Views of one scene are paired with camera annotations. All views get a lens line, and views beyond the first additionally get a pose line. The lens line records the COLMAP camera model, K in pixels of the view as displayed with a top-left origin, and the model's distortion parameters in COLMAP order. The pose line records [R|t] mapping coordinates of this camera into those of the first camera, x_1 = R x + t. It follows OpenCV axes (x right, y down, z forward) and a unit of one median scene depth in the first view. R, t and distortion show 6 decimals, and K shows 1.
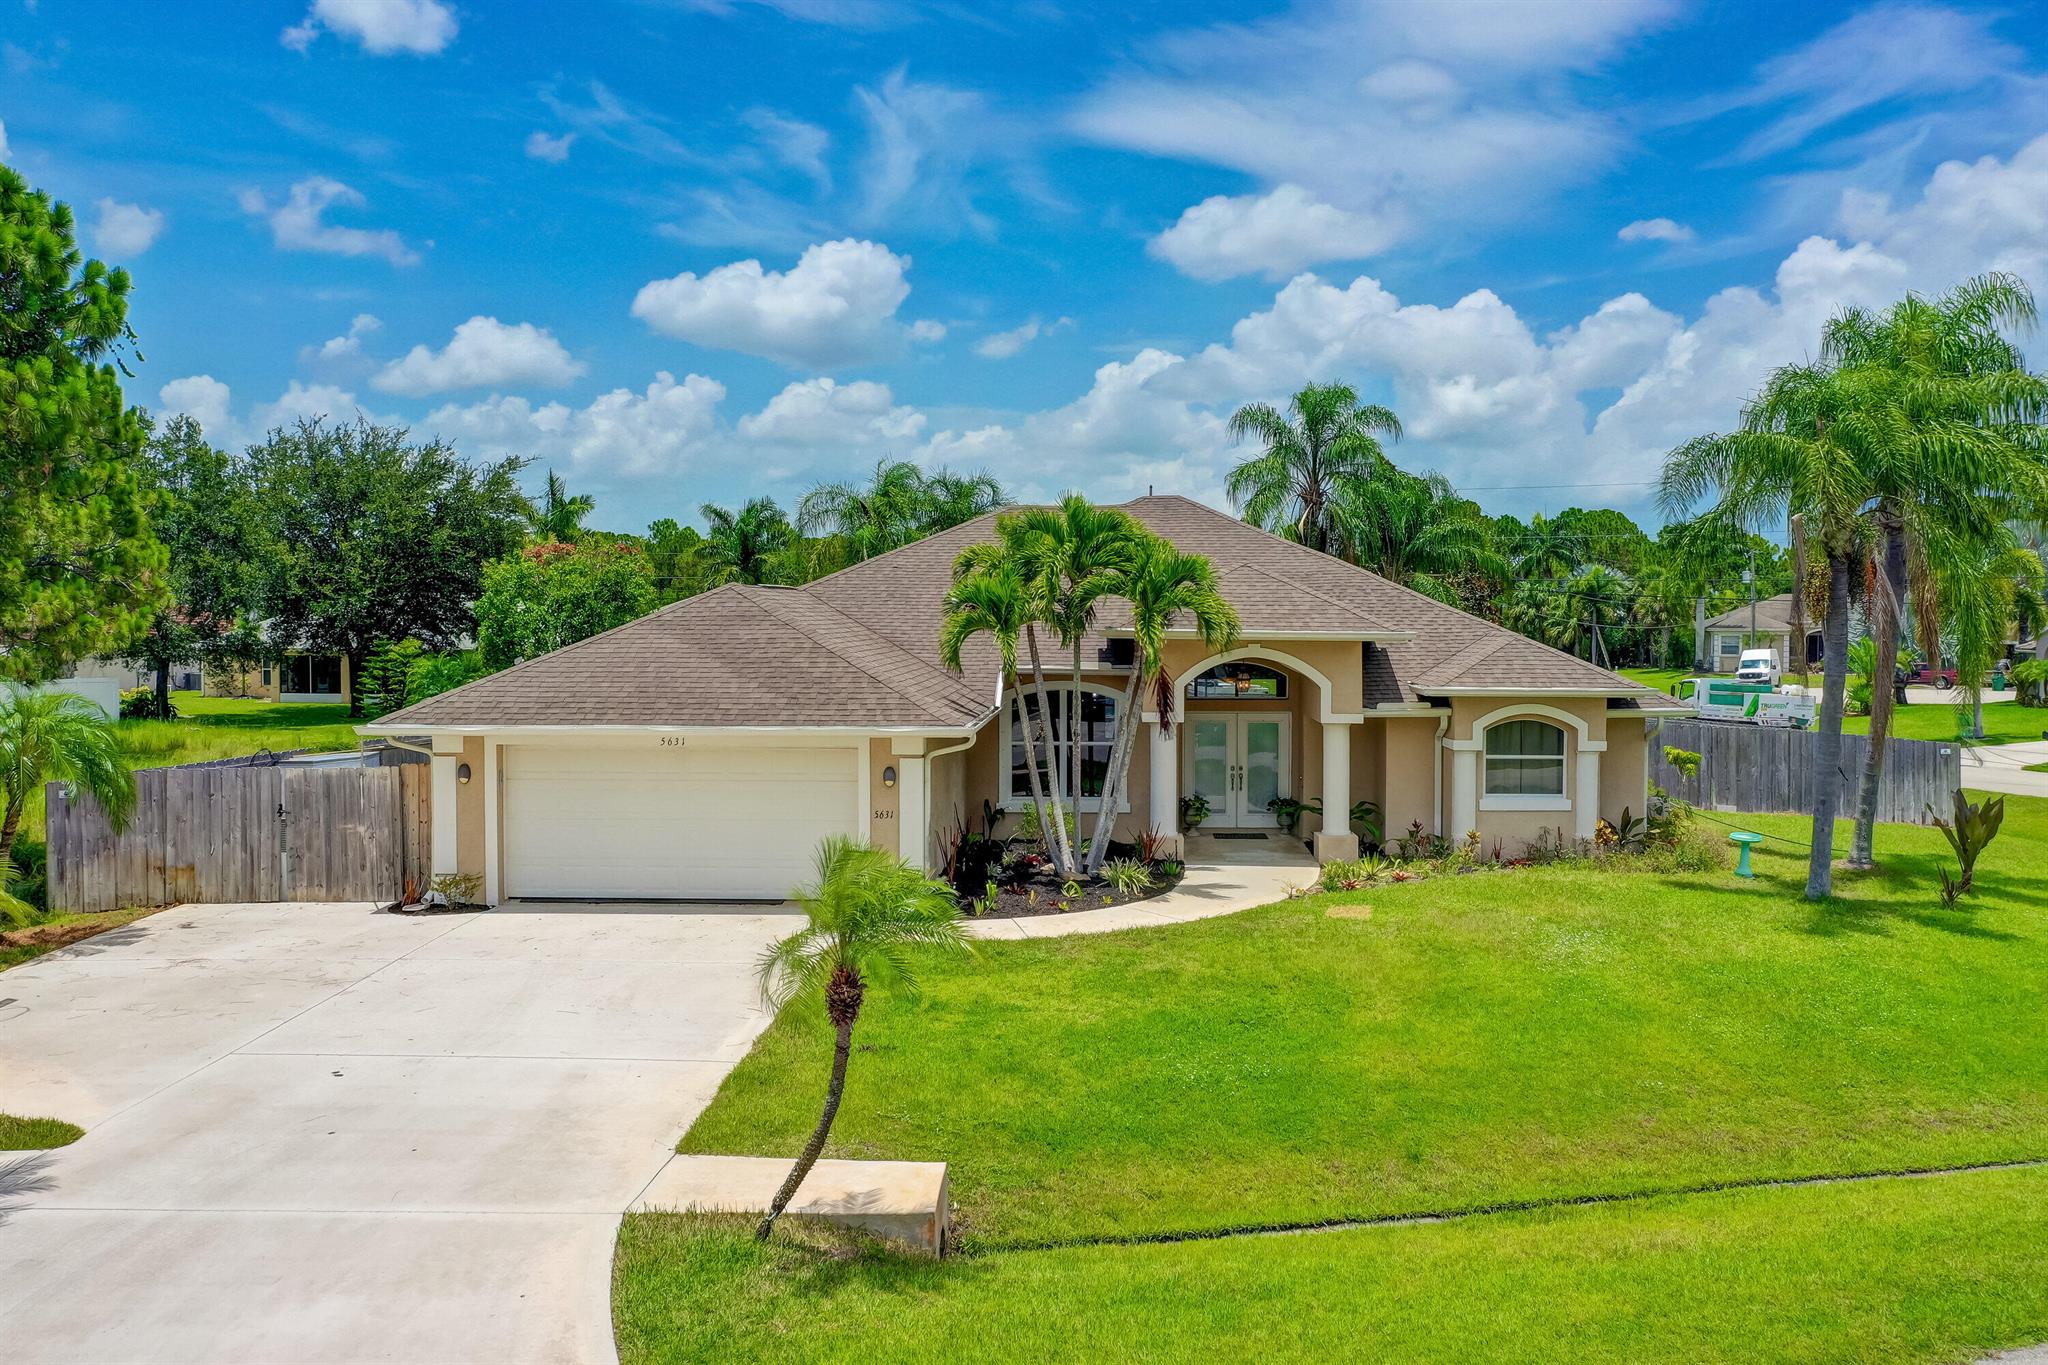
lens RADIAL K [[1675.9, 0, 1086.5], [0, 1675.9, 634.5], [0, 0, 1]] dist [-0.006712, -0.010137]
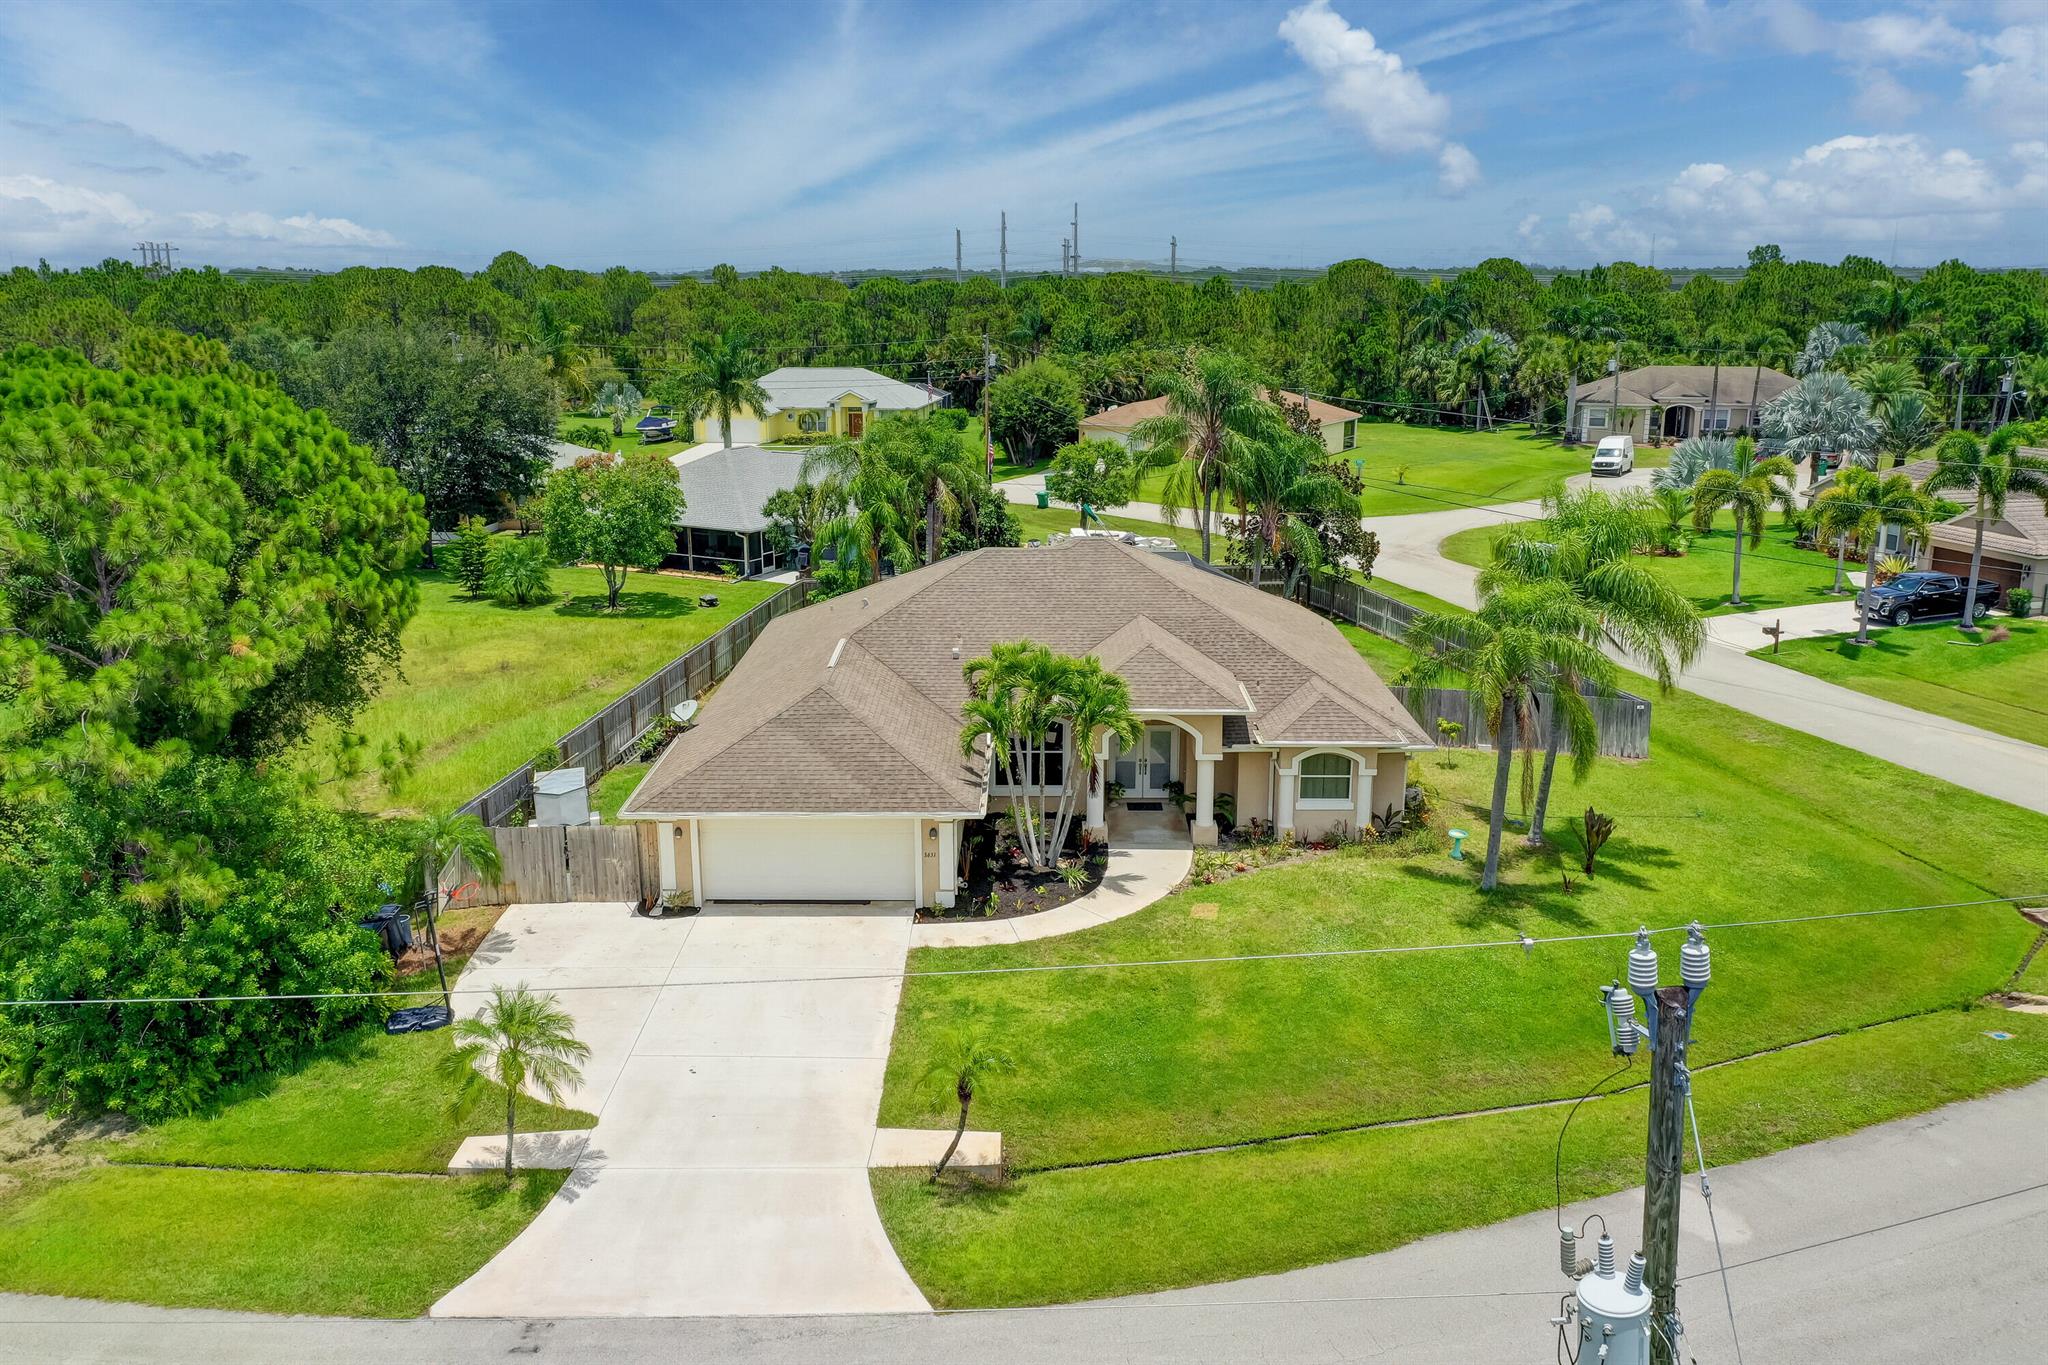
lens RADIAL K [[1603.3, 0, 1028.4], [0, 1603.3, 678.8], [0, 0, 1]] dist [-0.010179, -0.003517]
pose [[0.999941, -0.005662, 0.009228, -0.035245], [0.003518, 0.976029, 0.217614, -0.406218], [-0.010238, -0.217569, 0.975991, -0.521338]]
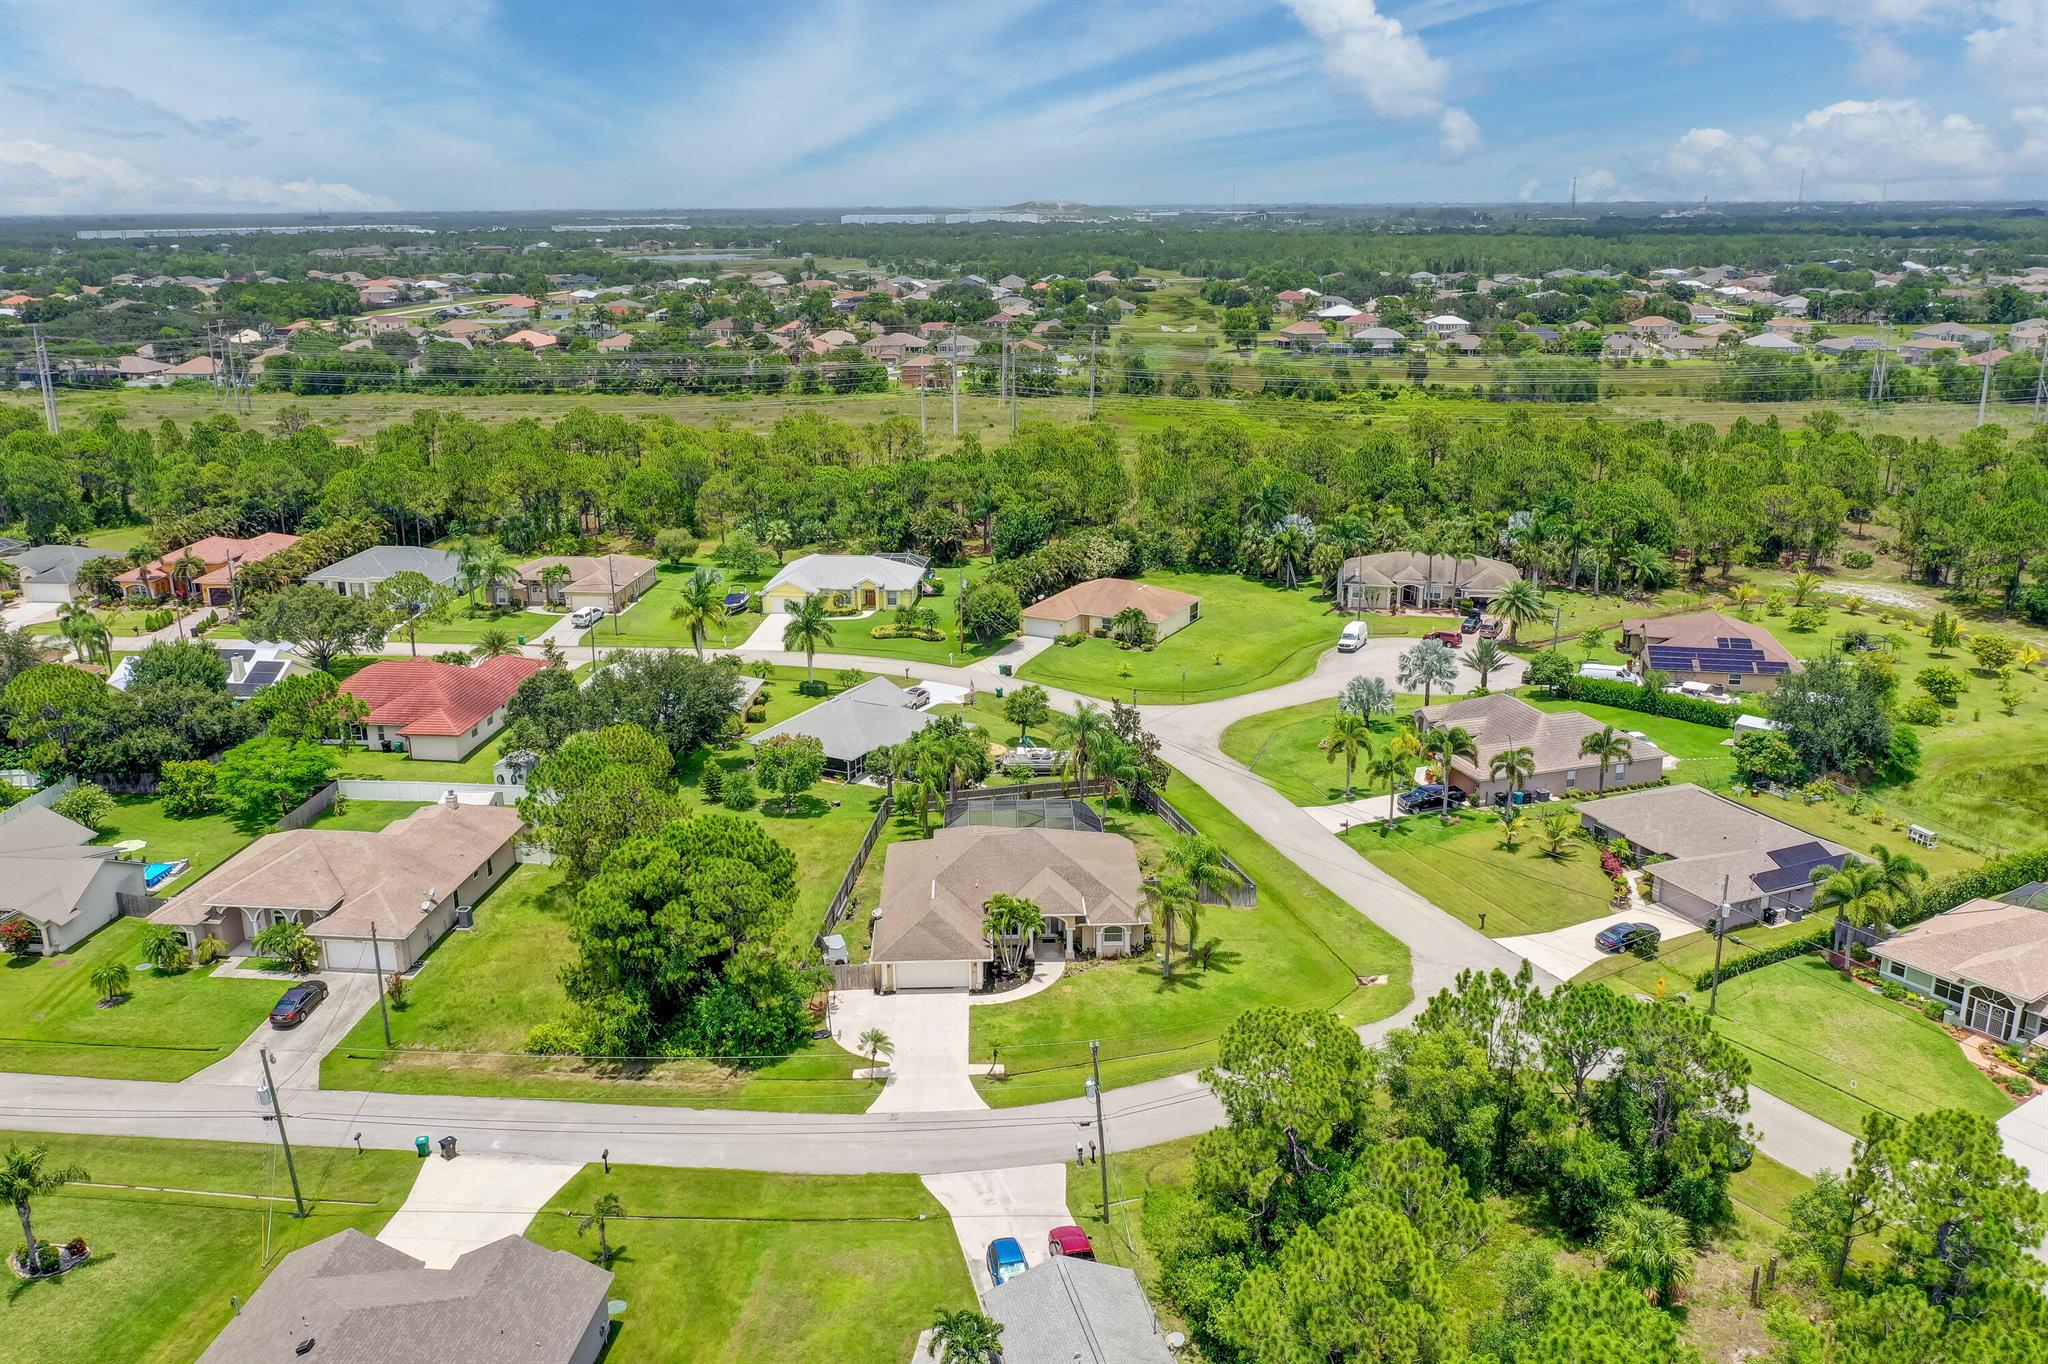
lens RADIAL K [[1603.3, 0, 1028.4], [0, 1603.3, 678.3], [0, 0, 1]] dist [-0.010179, -0.003517]
pose [[0.998742, -0.021510, 0.045304, -0.153443], [0.009074, 0.965943, 0.258595, -1.922325], [-0.049324, -0.257858, 0.964923, -3.301448]]
